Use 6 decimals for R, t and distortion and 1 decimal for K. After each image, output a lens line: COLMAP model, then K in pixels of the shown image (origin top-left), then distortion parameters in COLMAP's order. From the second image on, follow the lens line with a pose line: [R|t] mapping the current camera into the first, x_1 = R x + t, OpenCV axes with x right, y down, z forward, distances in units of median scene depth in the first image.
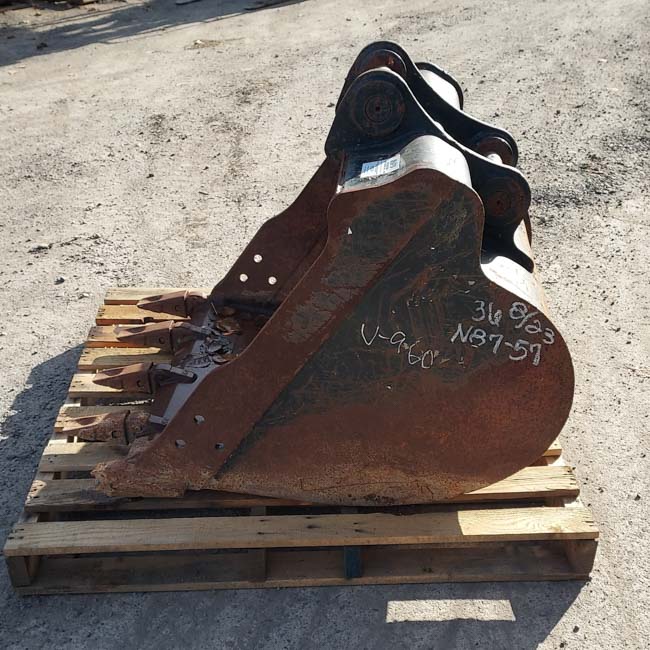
lens RADIAL K [[948.9, 0, 312.2], [0, 948.9, 325.2], [0, 0, 1]] dist [0.085446, -0.011994]
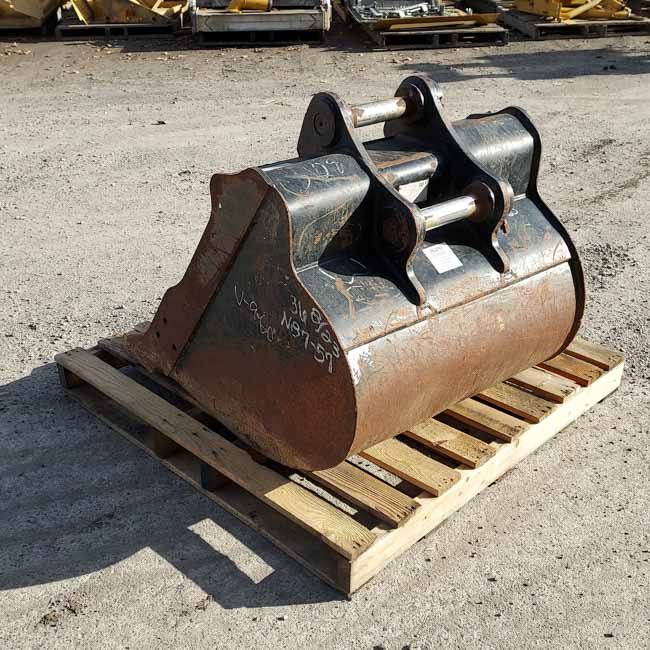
lens RADIAL K [[834.4, 0, 315.5], [0, 834.4, 266.9], [0, 0, 1]] dist [0.079644, -0.015536]
pose [[0.701233, 0.304466, -0.644649, 0.774652], [-0.336400, 0.938538, 0.077341, -0.135201], [0.628575, 0.162626, 0.760556, 0.239296]]
